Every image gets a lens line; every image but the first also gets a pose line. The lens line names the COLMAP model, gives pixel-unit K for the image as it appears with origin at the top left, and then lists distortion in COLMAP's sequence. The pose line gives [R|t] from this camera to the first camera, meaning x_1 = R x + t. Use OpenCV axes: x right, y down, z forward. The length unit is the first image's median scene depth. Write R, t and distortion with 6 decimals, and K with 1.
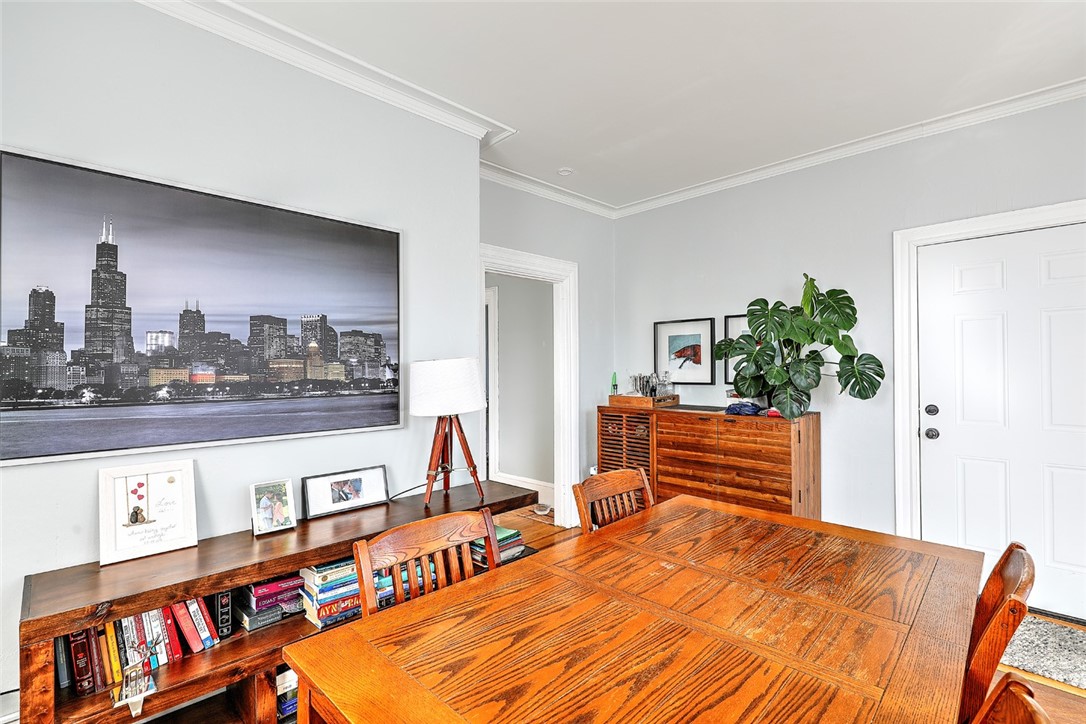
lens RADIAL K [[500.1, 0, 543.0], [0, 500.1, 362.0], [0, 0, 1]] dist [0.000552, 0.000204]
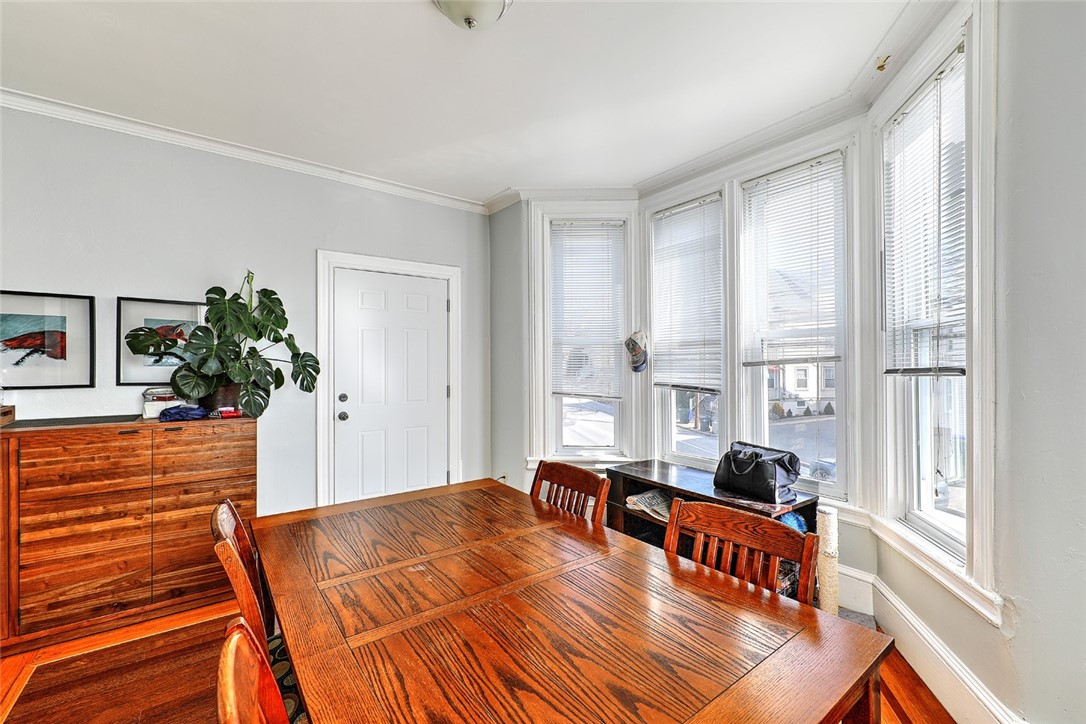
lens RADIAL K [[459.1, 0, 543.0], [0, 459.1, 362.0], [0, 0, 1]] dist [-0.001673, -0.000019]
pose [[0.146150, 0.007249, 0.989236, -0.277990], [-0.012452, 0.999907, -0.005488, 0.004252], [-0.989184, -0.011516, 0.146227, 0.294620]]
